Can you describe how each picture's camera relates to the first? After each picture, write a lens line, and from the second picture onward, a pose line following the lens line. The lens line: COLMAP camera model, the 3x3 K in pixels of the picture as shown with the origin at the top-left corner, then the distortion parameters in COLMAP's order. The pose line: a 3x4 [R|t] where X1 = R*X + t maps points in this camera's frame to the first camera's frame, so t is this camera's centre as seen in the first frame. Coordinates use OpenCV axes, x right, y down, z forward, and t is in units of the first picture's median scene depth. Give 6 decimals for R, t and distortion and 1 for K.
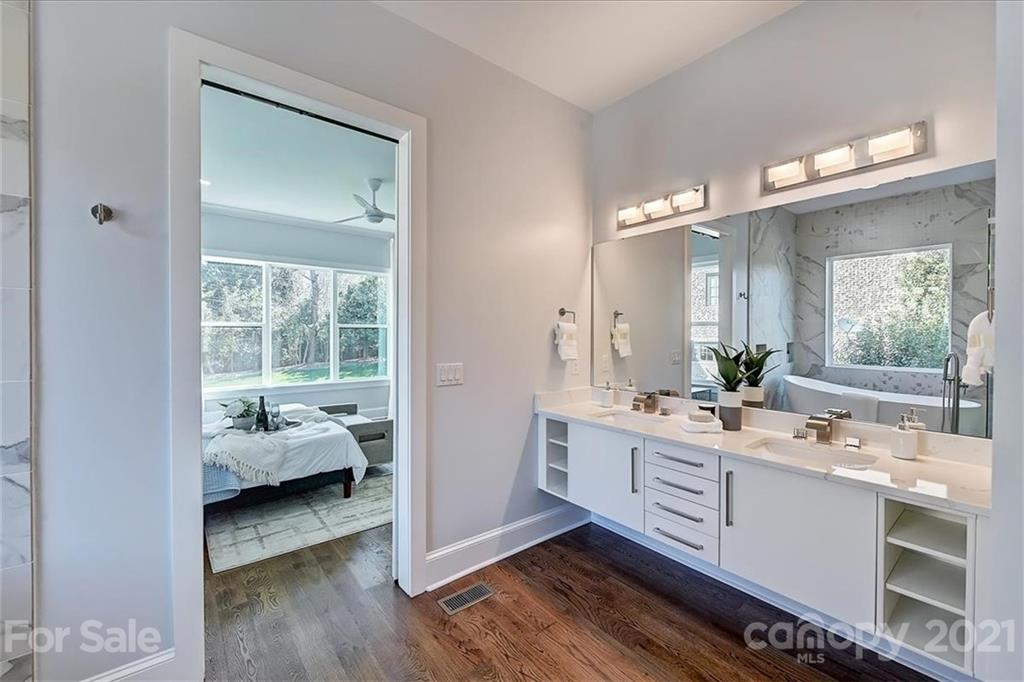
lens RADIAL K [[407.5, 0, 511.3], [0, 407.5, 337.6], [0, 0, 1]] dist [0.003404, -0.002756]
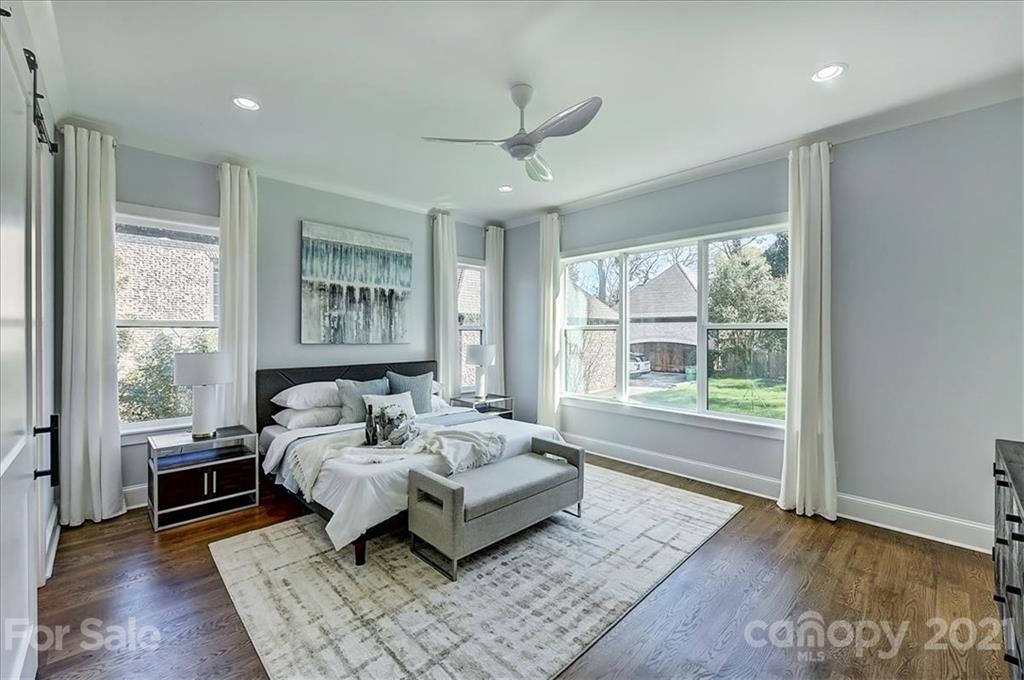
lens RADIAL K [[407.5, 0, 511.3], [0, 407.5, 336.6], [0, 0, 1]] dist [0.003404, -0.002756]
pose [[0.102839, 0.002488, -0.994695, 0.273375], [-0.012993, 0.999915, 0.001158, -0.014151], [0.994613, 0.012805, 0.102863, 0.930815]]
